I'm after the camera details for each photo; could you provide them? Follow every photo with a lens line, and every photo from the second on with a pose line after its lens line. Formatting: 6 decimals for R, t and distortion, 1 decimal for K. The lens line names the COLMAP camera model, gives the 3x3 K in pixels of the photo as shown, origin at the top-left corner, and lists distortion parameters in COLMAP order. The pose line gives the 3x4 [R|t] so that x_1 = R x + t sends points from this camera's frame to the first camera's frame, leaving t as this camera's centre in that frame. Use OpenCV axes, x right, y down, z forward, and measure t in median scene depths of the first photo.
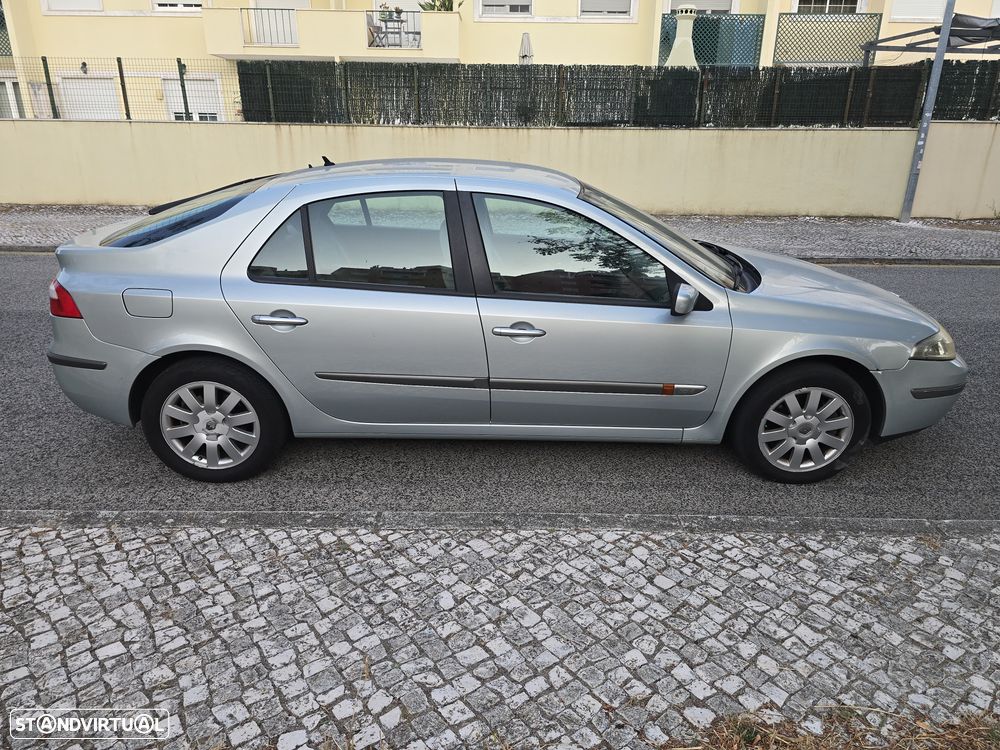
lens RADIAL K [[657.2, 0, 496.2], [0, 657.2, 372.5], [0, 0, 1]] dist [0.044735, -0.035753]
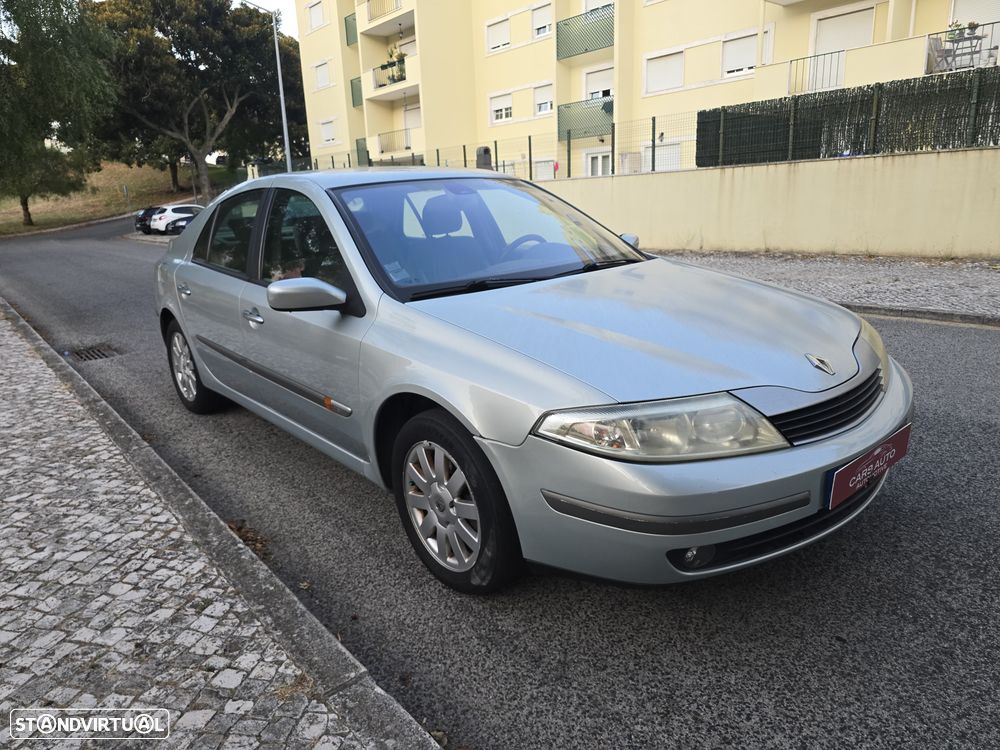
lens RADIAL K [[657.2, 0, 508.8], [0, 657.2, 365.7], [0, 0, 1]] dist [0.044735, -0.035753]
pose [[0.646952, 0.152258, -0.747175, 1.231903], [-0.218350, 0.975822, 0.009790, -0.098829], [0.730600, 0.156811, 0.664556, 0.689009]]
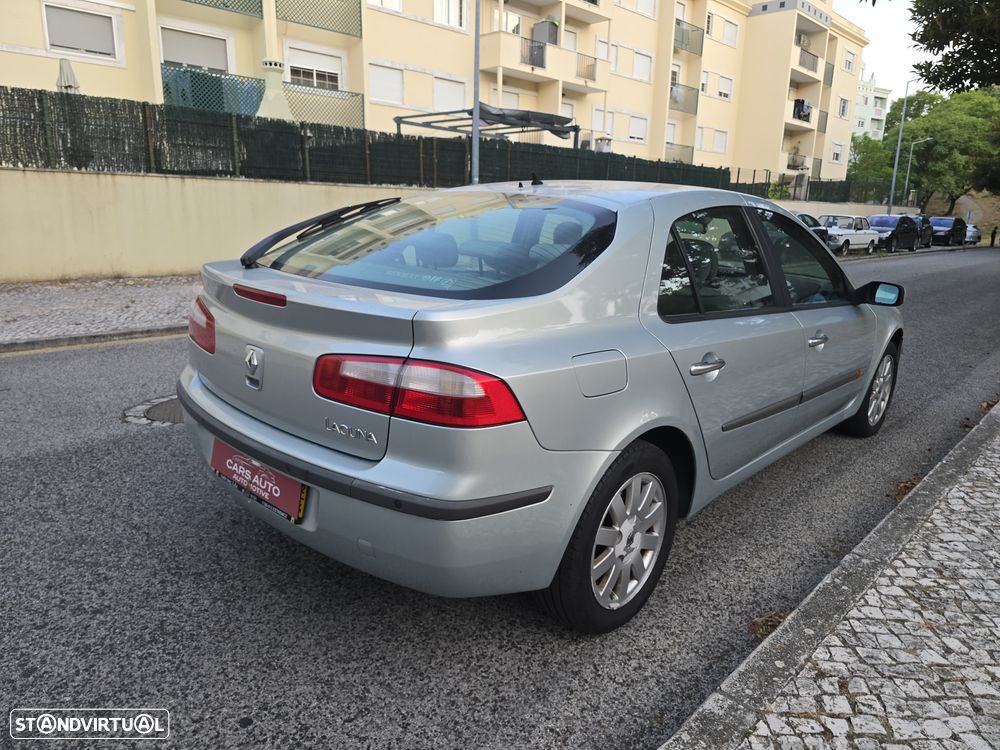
lens RADIAL K [[683.6, 0, 502.4], [0, 683.6, 364.3], [0, 0, 1]] dist [0.044778, -0.040575]
pose [[0.689656, -0.155120, 0.707327, -1.189960], [0.233508, 0.972248, -0.014456, -0.138590], [-0.685455, 0.175136, 0.706738, 0.663985]]
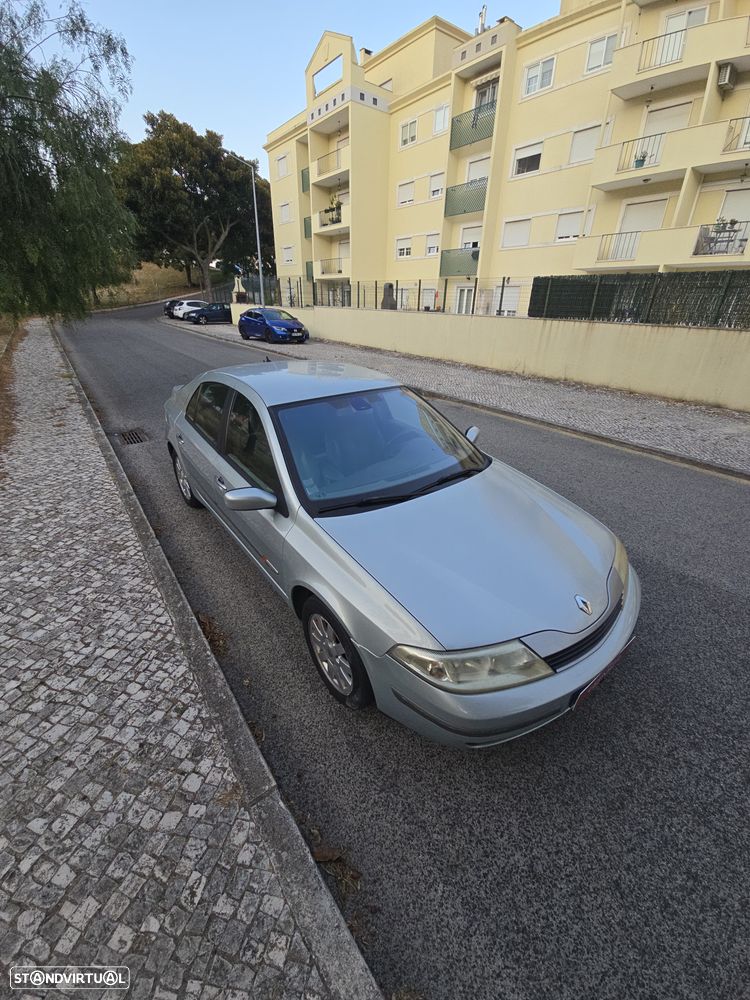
lens RADIAL K [[397.2, 0, 386.7], [0, 397.2, 495.2], [0, 0, 1]] dist [0.006132, -0.000366]
pose [[0.616515, 0.350236, -0.705156, 1.101146], [-0.292425, 0.933408, 0.207938, -0.400657], [0.731025, 0.078008, 0.677877, 0.723909]]
